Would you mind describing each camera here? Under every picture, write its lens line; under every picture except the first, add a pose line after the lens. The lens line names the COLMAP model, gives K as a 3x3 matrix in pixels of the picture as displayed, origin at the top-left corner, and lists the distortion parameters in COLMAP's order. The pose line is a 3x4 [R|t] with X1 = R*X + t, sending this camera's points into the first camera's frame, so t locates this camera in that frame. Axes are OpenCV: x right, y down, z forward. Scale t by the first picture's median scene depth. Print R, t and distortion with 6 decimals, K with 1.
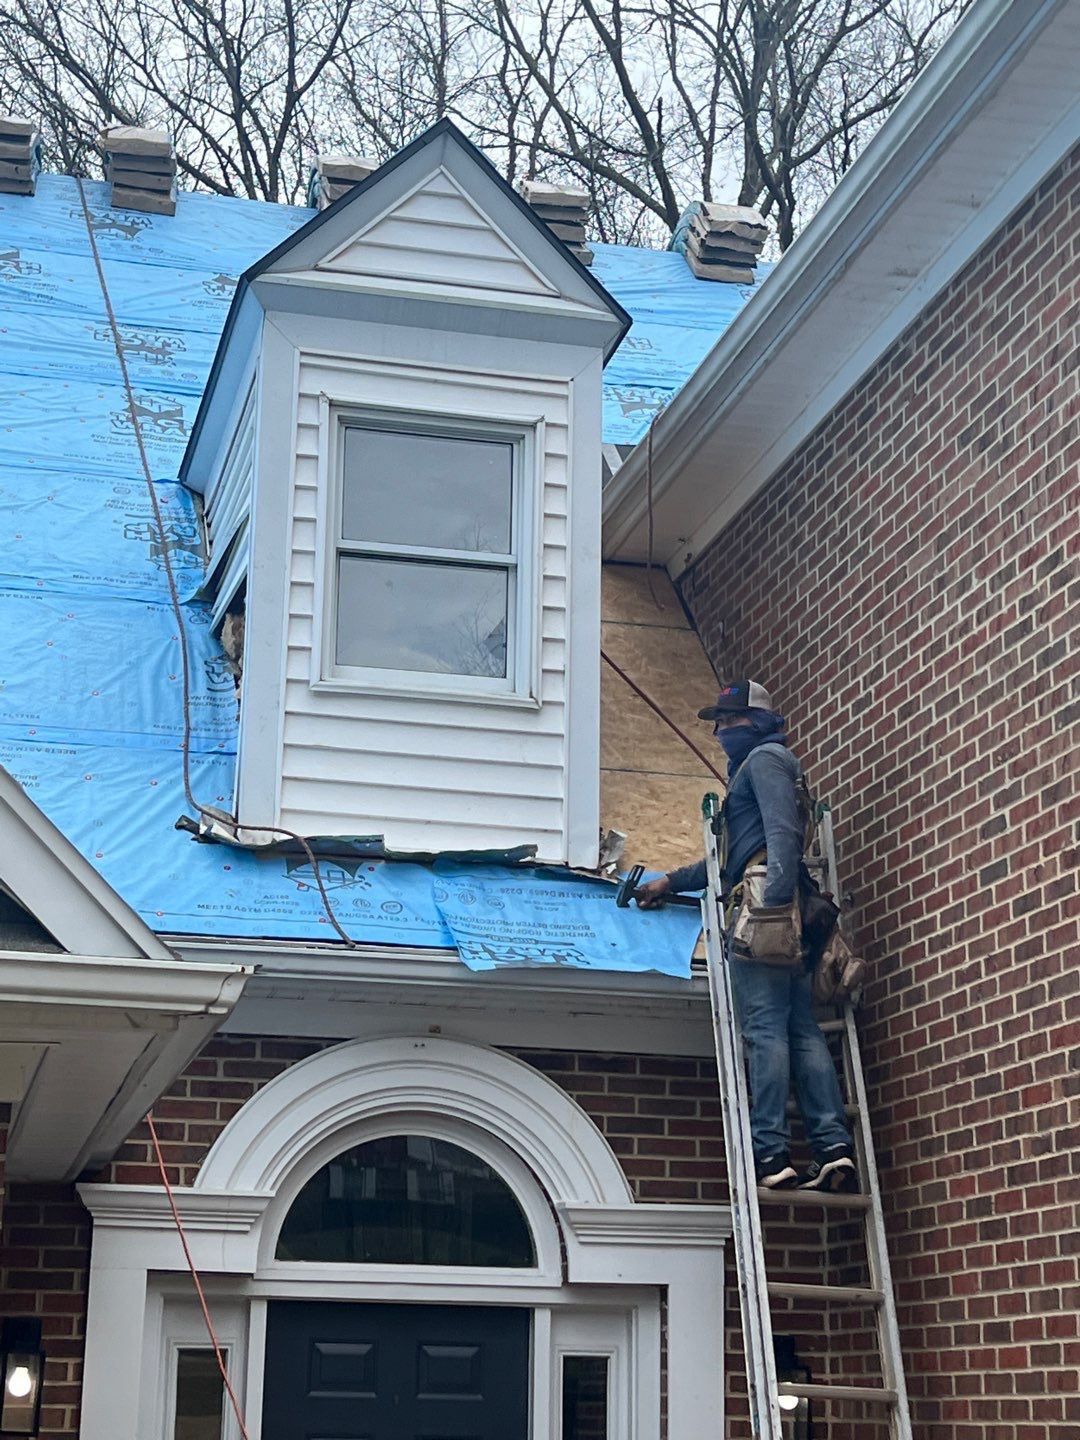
lens RADIAL K [[2666.5, 0, 540.0], [0, 2666.5, 720.0], [0, 0, 1]] dist [0.204032, -0.405238]
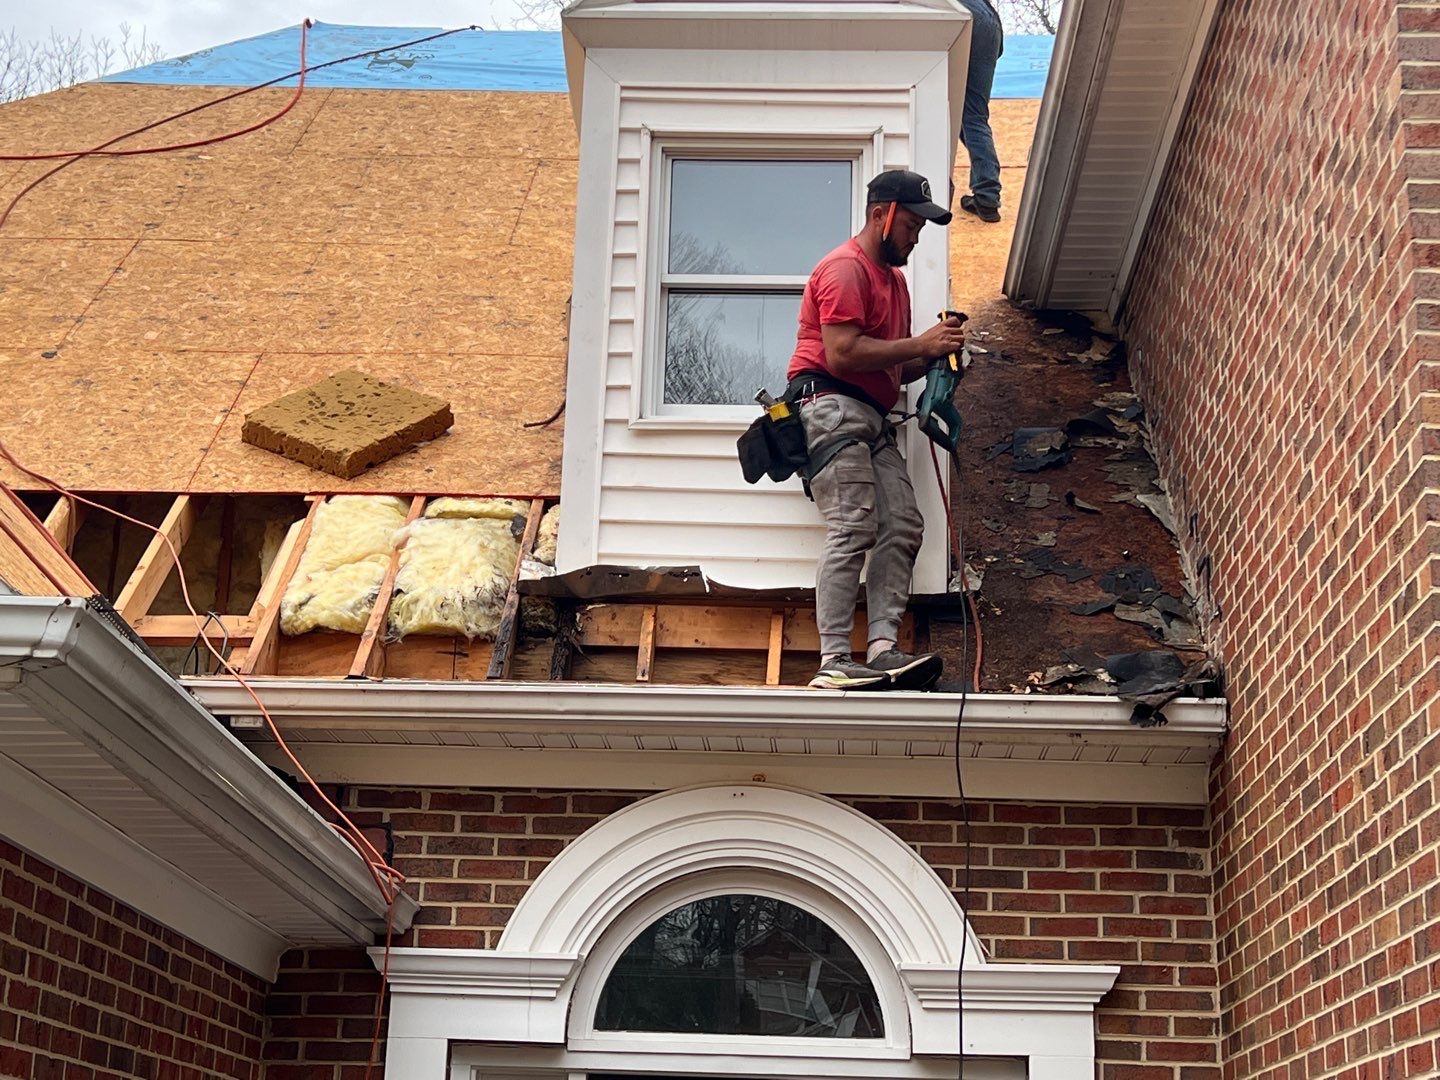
lens RADIAL K [[2341.3, 0, 723.7], [0, 2341.3, 523.9], [0, 0, 1]] dist [0.272873, -0.965424]
pose [[0.963345, -0.068973, -0.259246, 0.165415], [0.056004, 0.996797, -0.057093, 0.074246], [0.262354, 0.040482, 0.964122, 0.213237]]
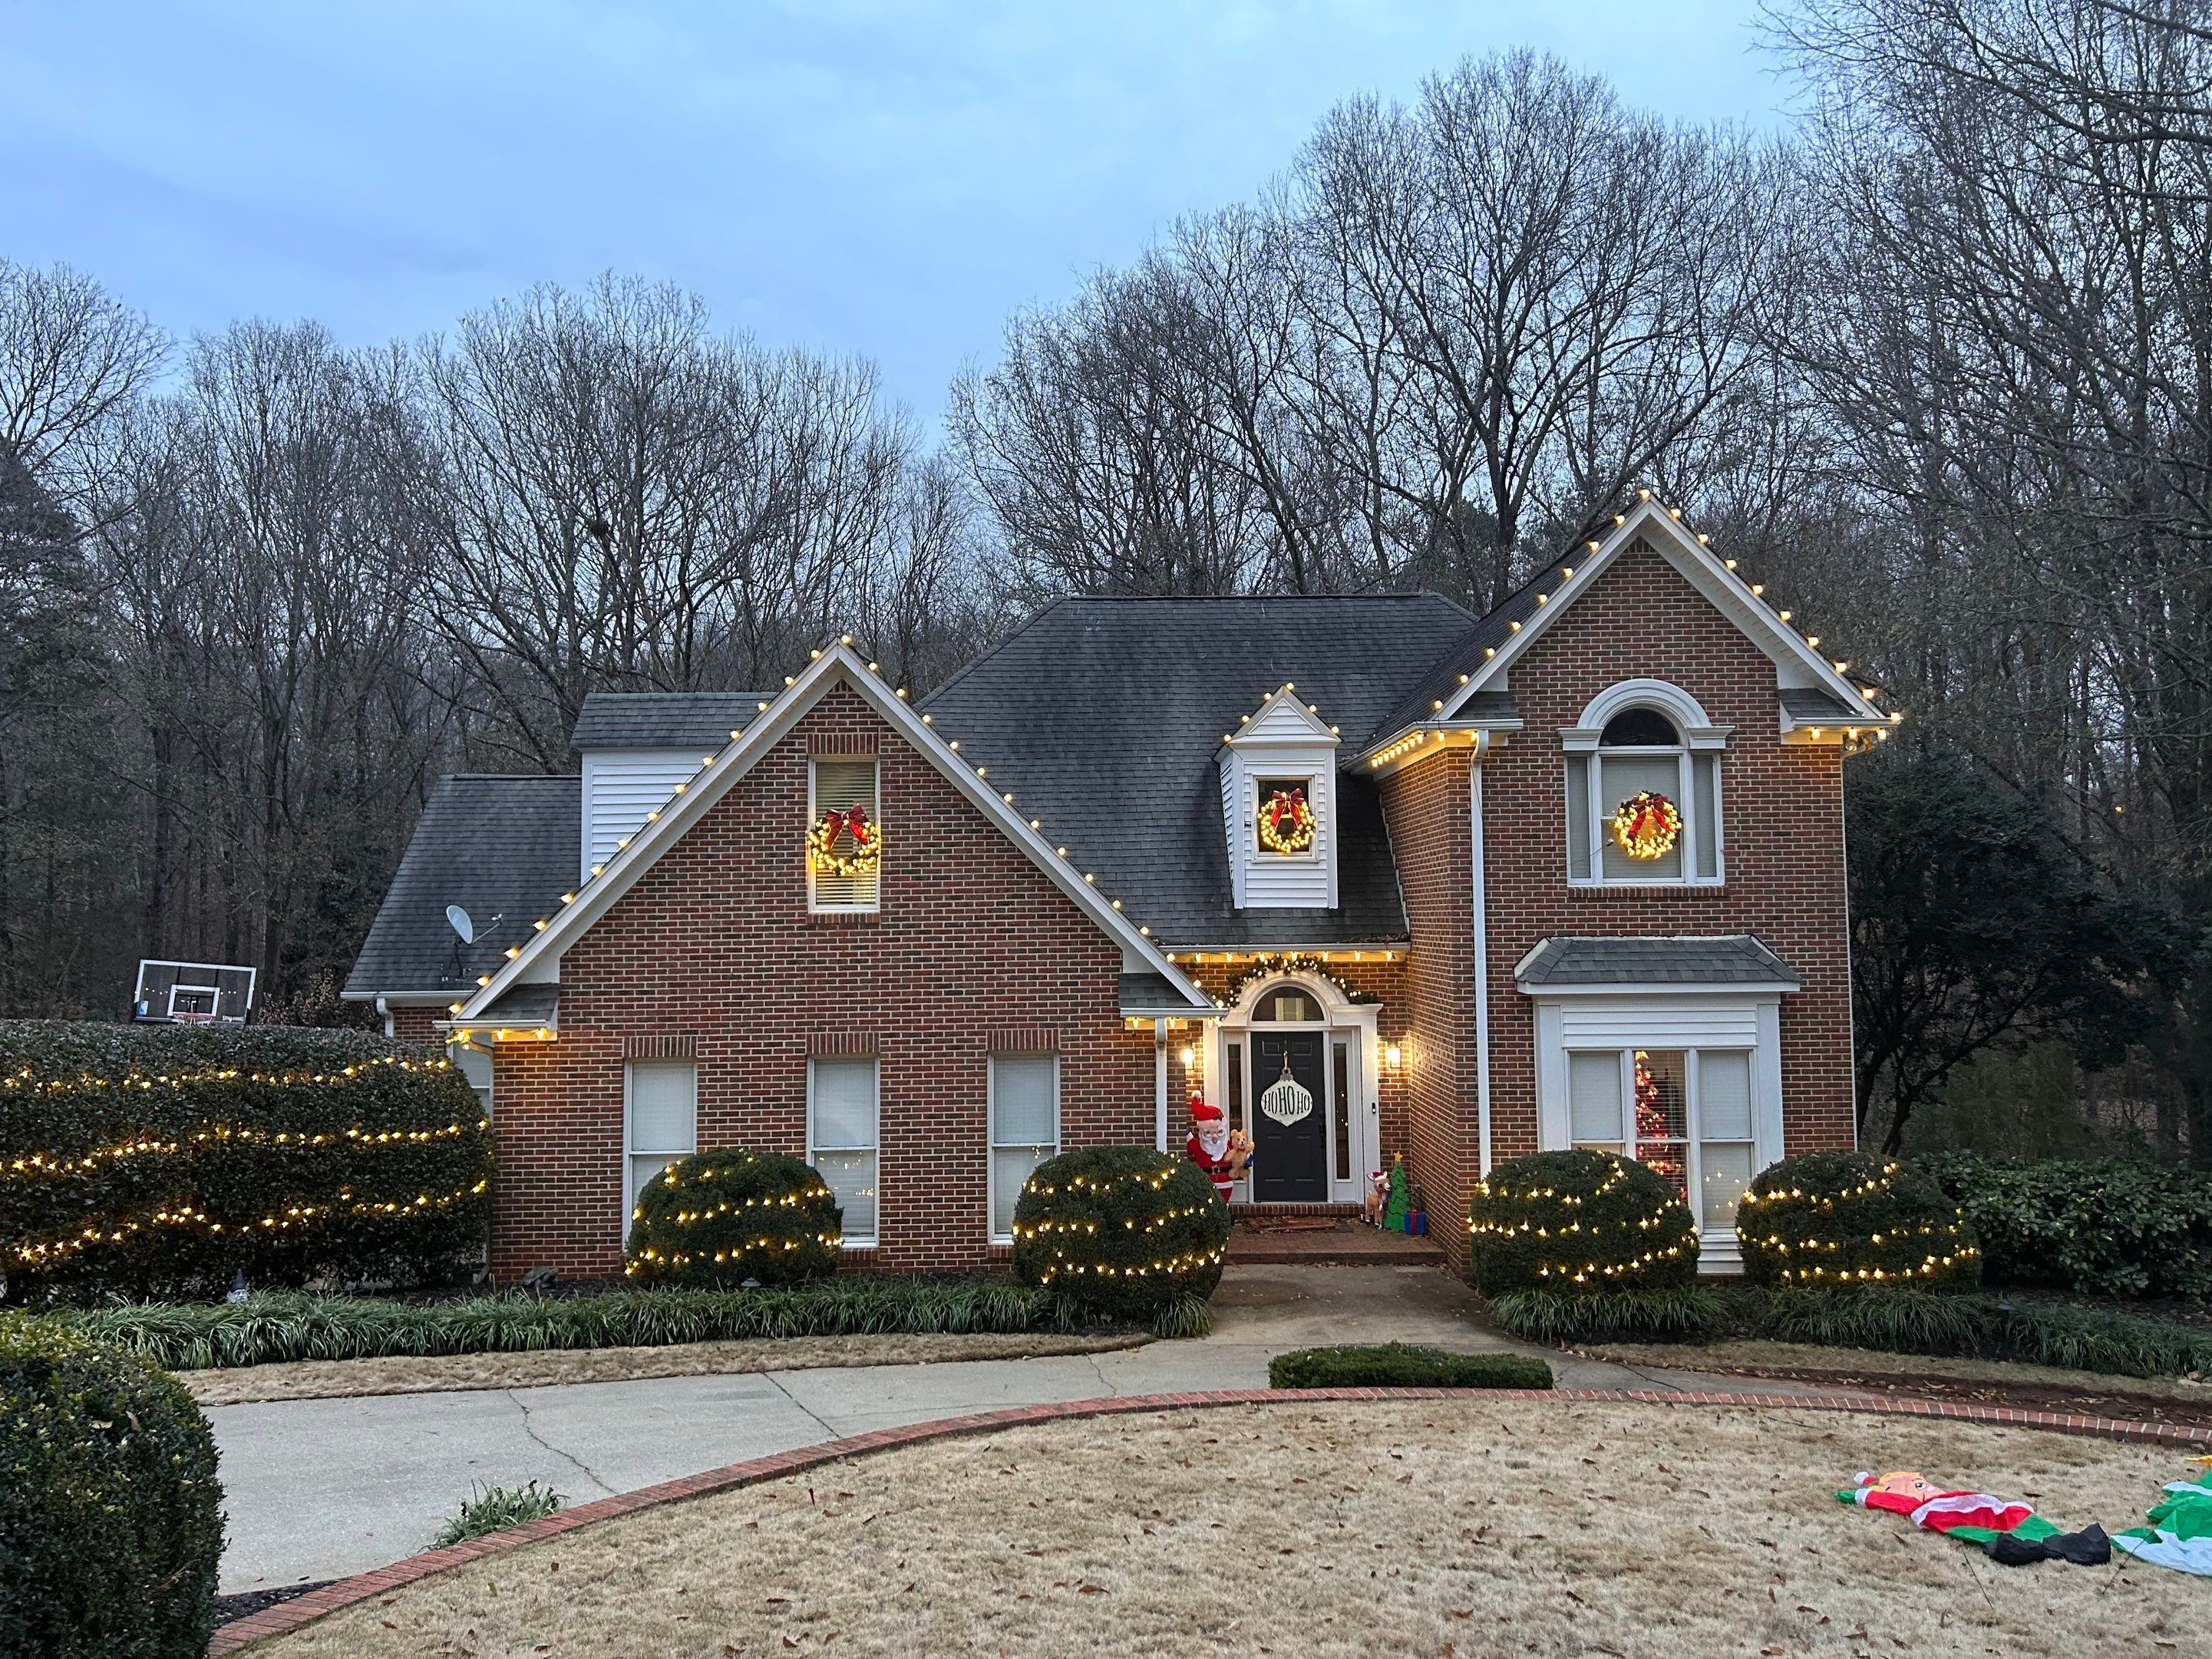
lens RADIAL K [[1643.1, 0, 1106.0], [0, 1643.1, 829.5], [0, 0, 1]] dist [0.044980, -0.003982]
pose [[0.973426, -0.042731, -0.224980, 0.224439], [0.088023, 0.976780, 0.195329, -0.511967], [0.211410, -0.209942, 0.954584, -1.135948]]
